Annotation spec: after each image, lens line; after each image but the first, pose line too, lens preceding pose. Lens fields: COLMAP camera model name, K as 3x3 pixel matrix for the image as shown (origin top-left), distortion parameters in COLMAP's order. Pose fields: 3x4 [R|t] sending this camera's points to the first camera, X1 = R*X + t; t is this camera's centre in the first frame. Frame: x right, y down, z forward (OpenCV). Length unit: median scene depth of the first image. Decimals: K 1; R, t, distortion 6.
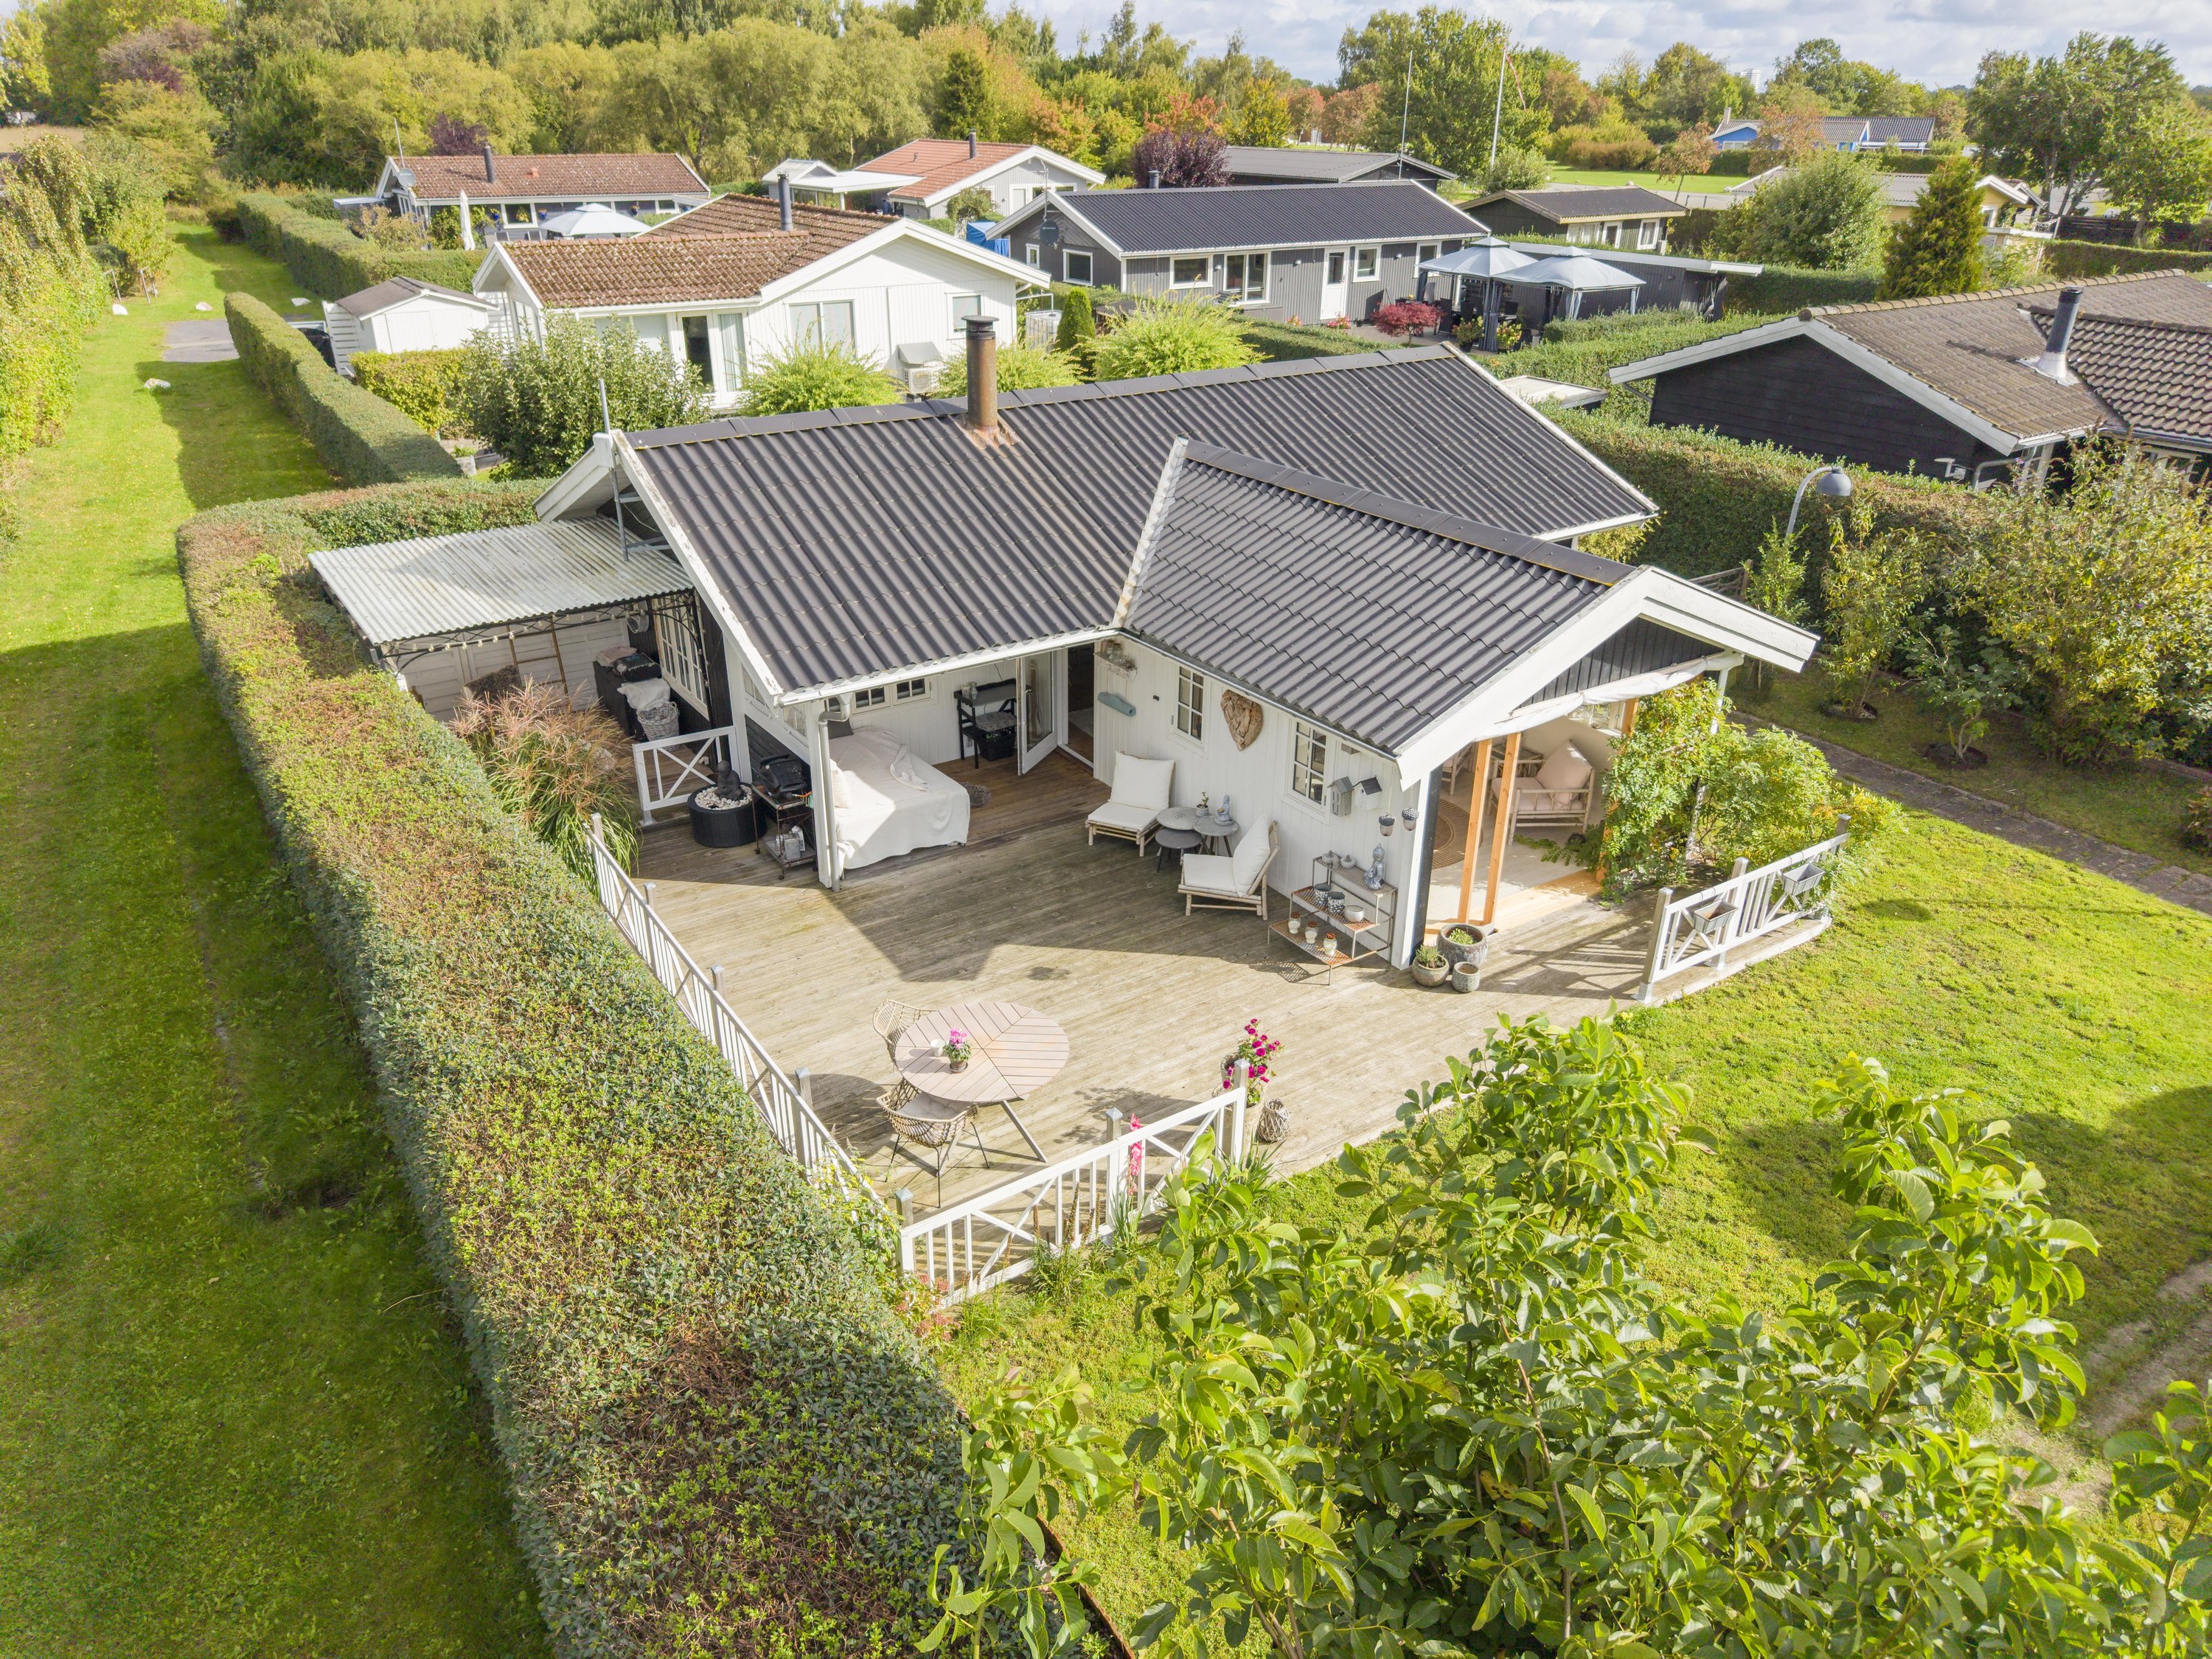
lens RADIAL K [[1499.9, 0, 1099.1], [0, 1499.9, 828.4], [0, 0, 1]] dist [0.005961, -0.004807]
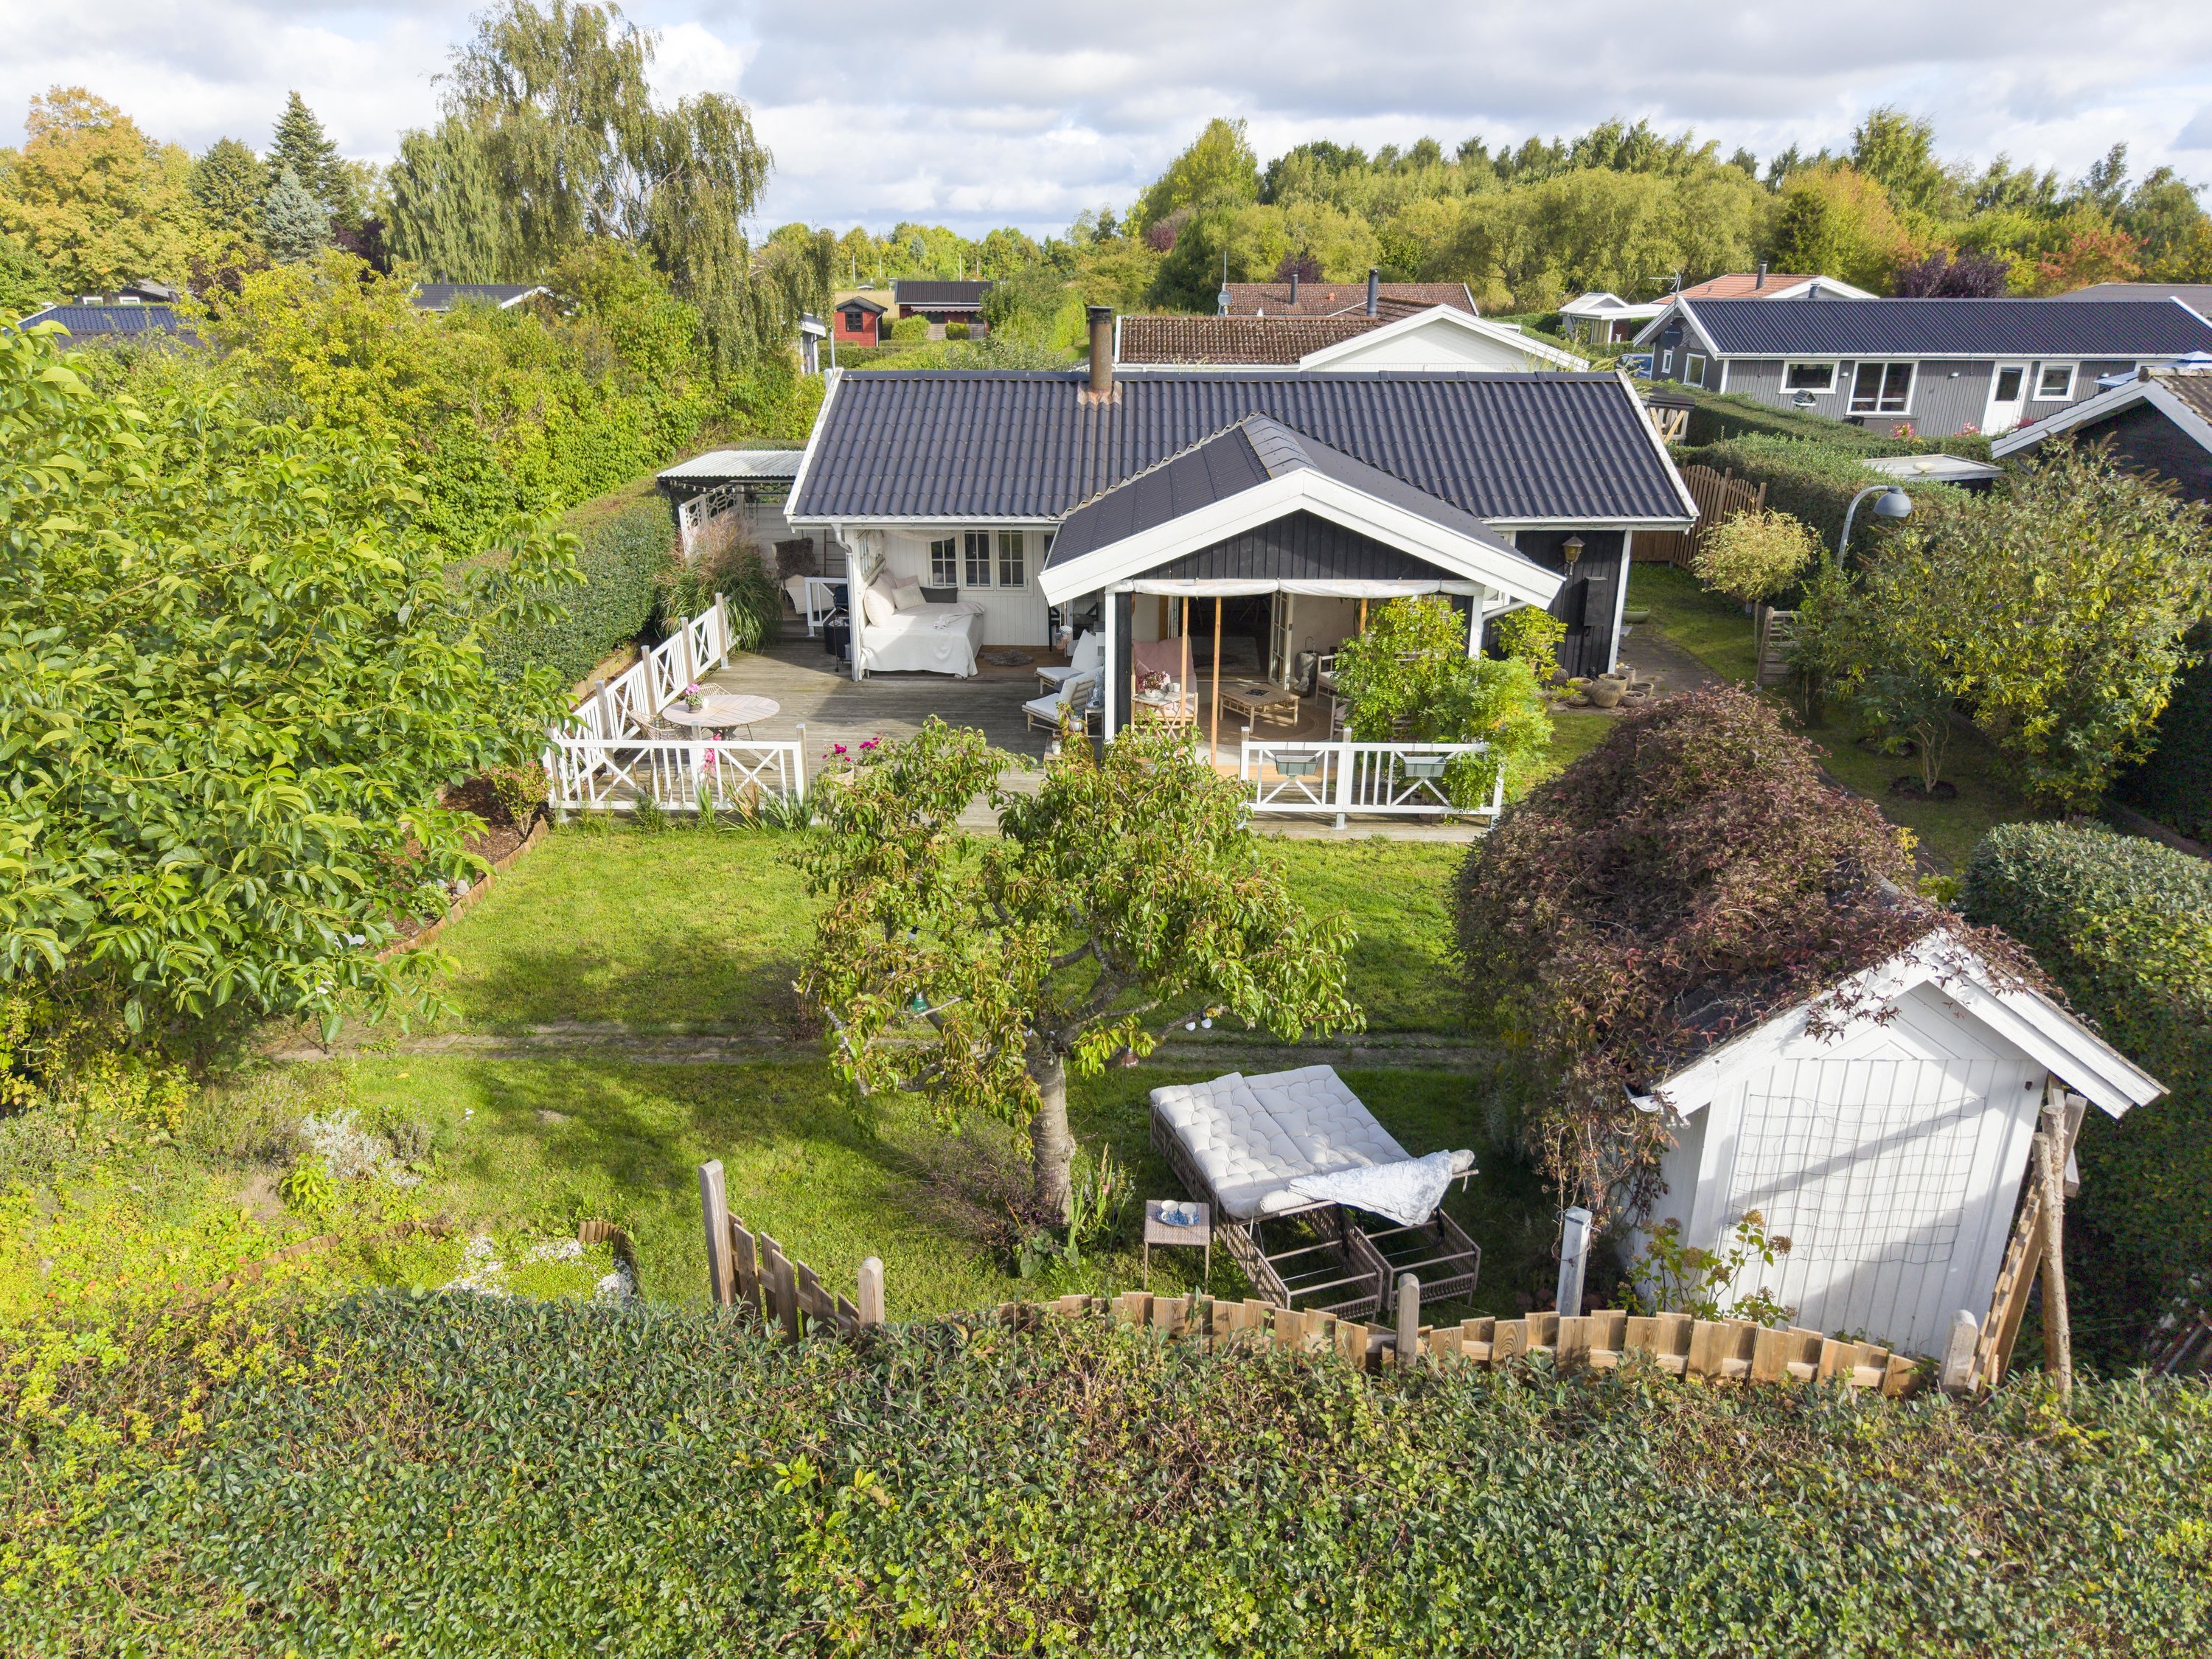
lens RADIAL K [[1499.9, 0, 1099.1], [0, 1499.9, 828.4], [0, 0, 1]] dist [0.005961, -0.004807]
pose [[0.817751, 0.198147, -0.540389, 0.261152], [-0.249459, 0.968124, -0.022512, 0.048238], [0.518703, 0.153214, 0.841114, -0.013554]]
